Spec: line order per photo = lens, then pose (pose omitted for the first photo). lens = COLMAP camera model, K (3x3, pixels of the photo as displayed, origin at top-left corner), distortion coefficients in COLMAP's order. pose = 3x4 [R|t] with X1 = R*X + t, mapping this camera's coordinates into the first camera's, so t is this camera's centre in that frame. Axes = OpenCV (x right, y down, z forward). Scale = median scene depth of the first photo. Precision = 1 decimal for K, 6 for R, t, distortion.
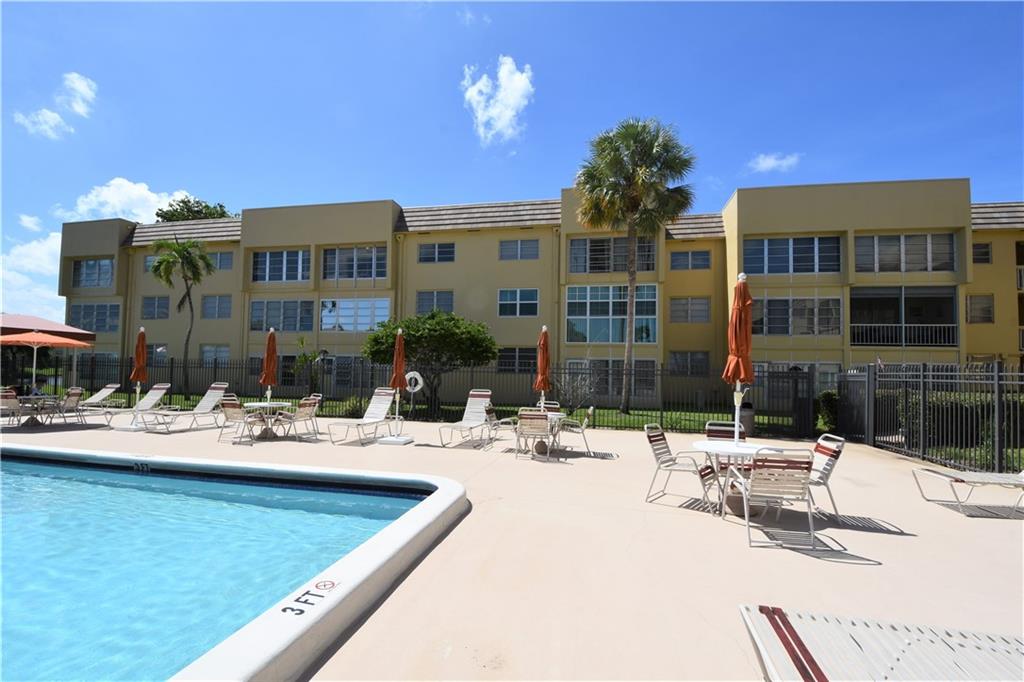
lens RADIAL K [[445.1, 0, 513.6], [0, 445.1, 357.5], [0, 0, 1]] dist [0.003034, -0.016095]
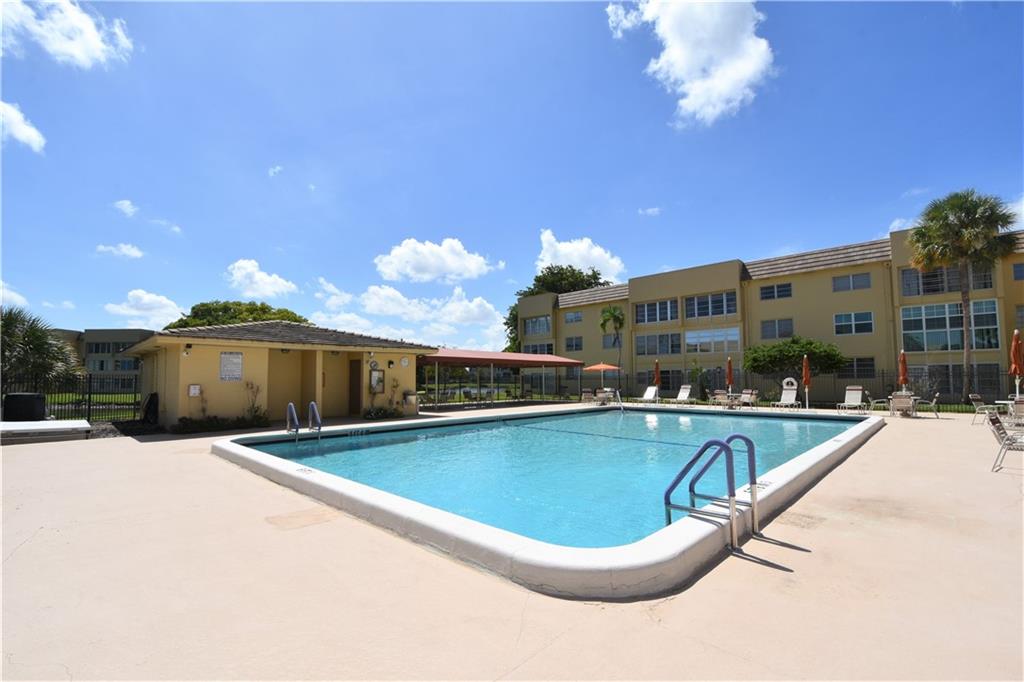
lens RADIAL K [[445.1, 0, 513.6], [0, 445.1, 357.5], [0, 0, 1]] dist [0.003034, -0.016095]
pose [[0.840806, -0.050558, -0.538970, -0.134205], [0.037175, 0.998671, -0.035686, -0.015139], [0.540059, 0.009969, 0.841568, -0.637041]]
